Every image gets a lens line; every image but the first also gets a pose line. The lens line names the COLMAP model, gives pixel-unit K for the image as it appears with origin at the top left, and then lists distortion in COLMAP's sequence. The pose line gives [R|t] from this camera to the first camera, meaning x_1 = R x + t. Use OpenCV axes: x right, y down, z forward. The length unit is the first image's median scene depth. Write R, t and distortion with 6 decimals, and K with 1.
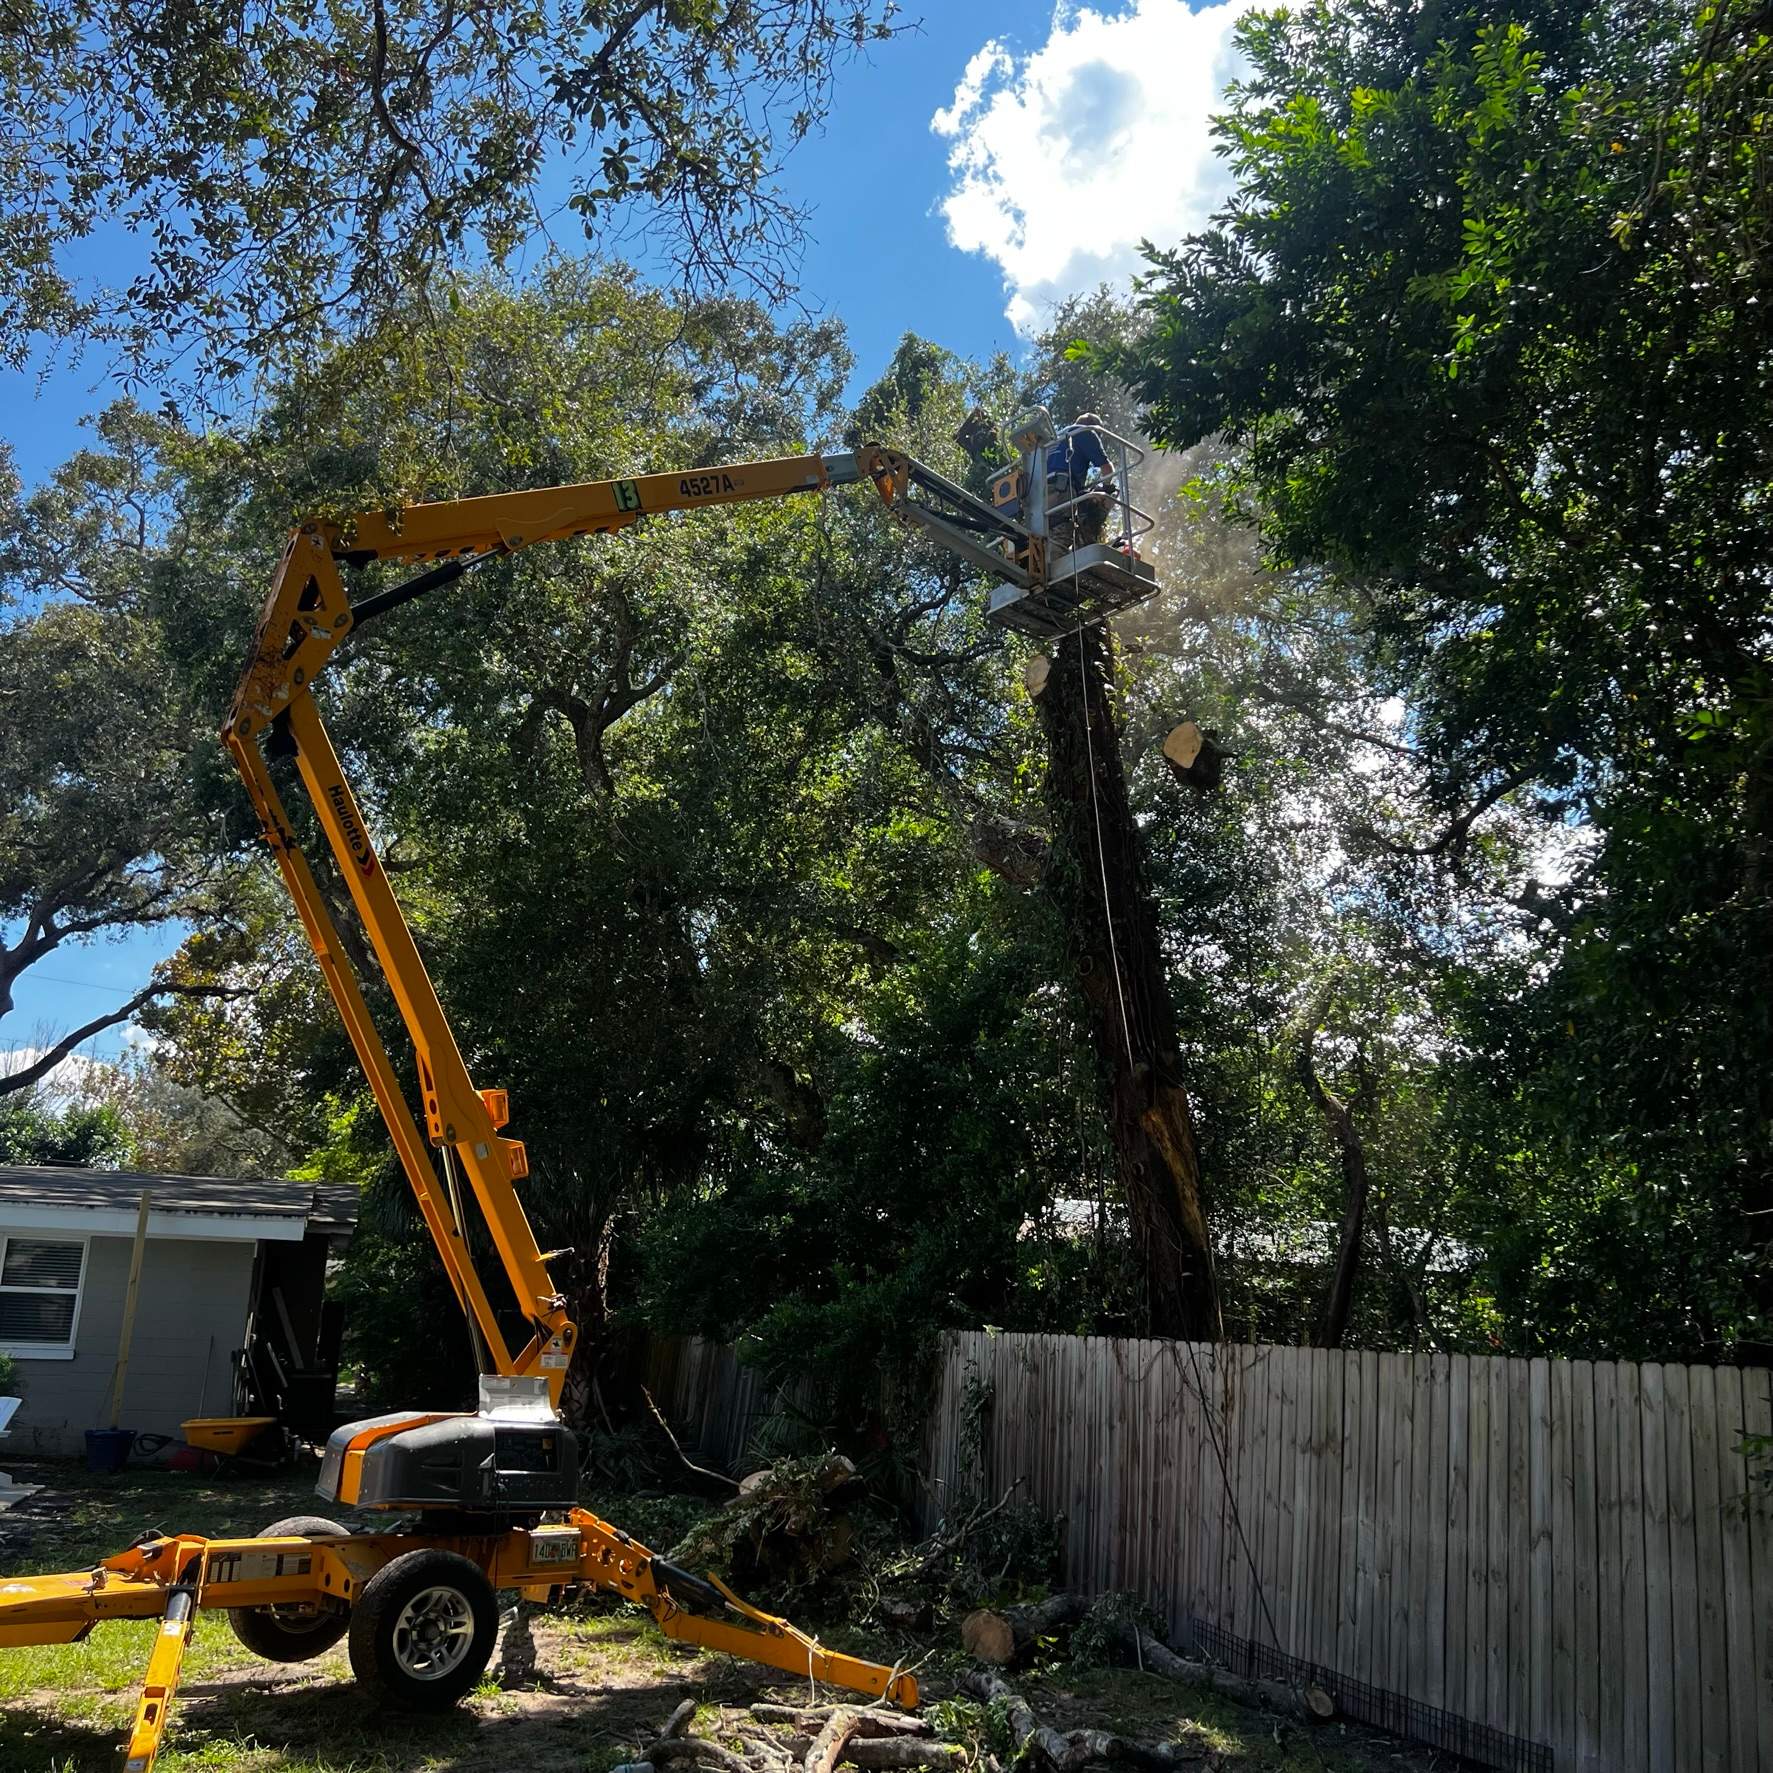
lens RADIAL K [[1661.2, 0, 902.1], [0, 1661.2, 916.2], [0, 0, 1]] dist [0.014839, 0.000000]
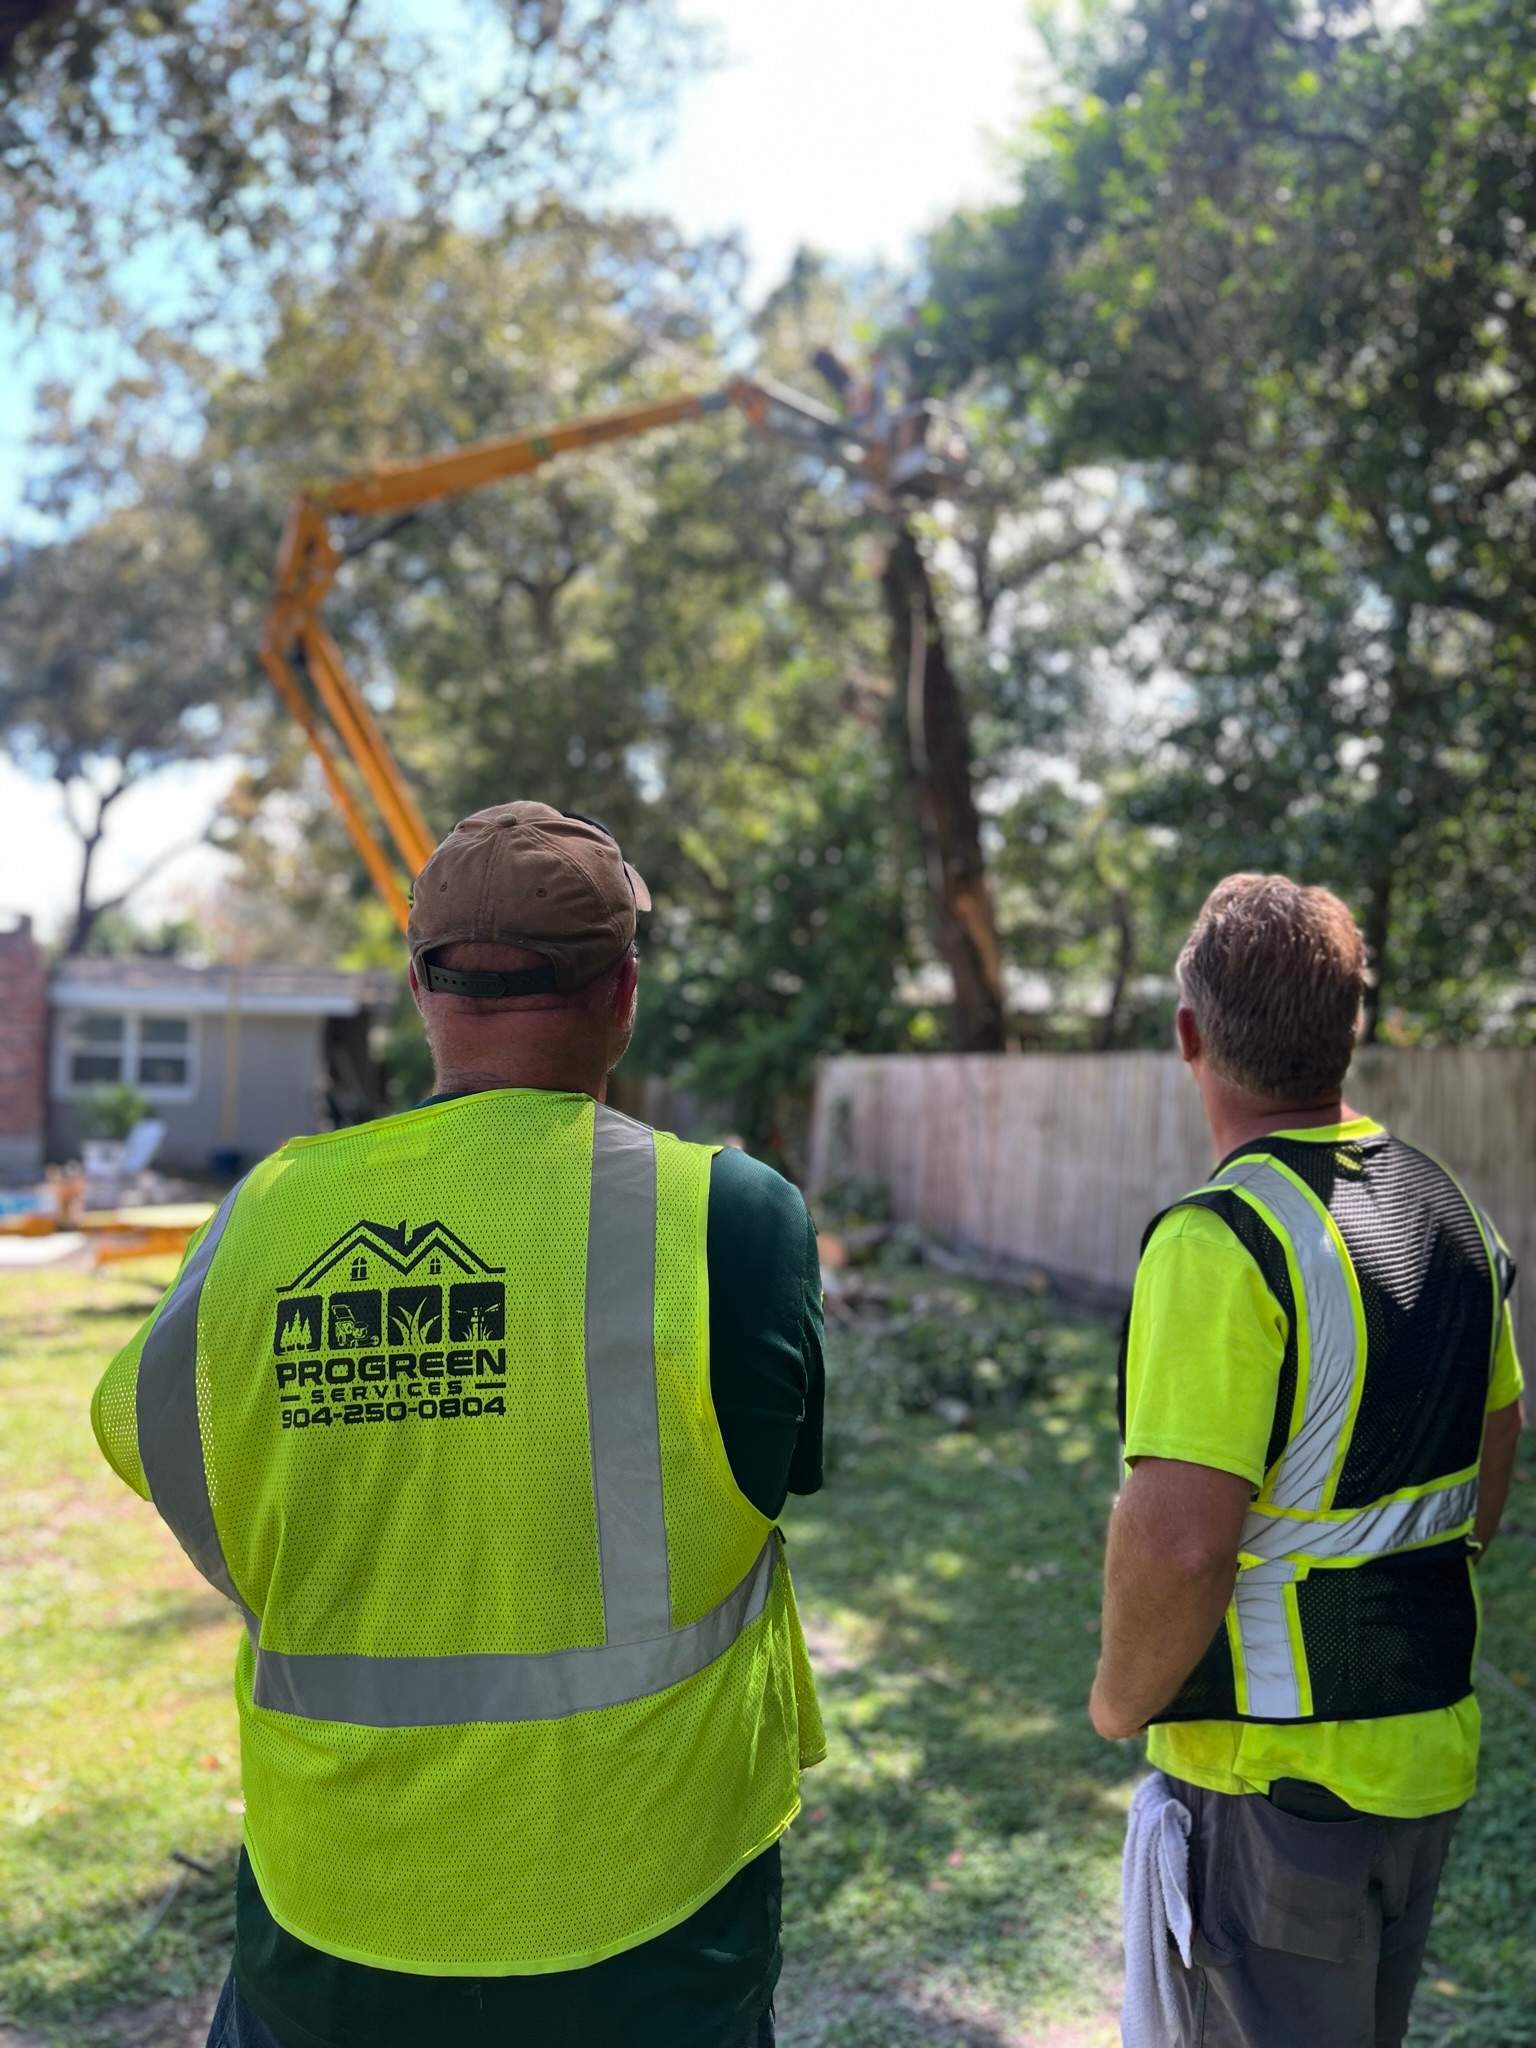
lens RADIAL K [[1452.5, 0, 782.0], [0, 1452.5, 1017.8], [0, 0, 1]] dist [0.006004, -0.035421]
pose [[0.998409, -0.018525, -0.053260, 0.041565], [0.028434, 0.981024, 0.191792, -0.010820], [0.048697, -0.193001, 0.979989, -0.114372]]
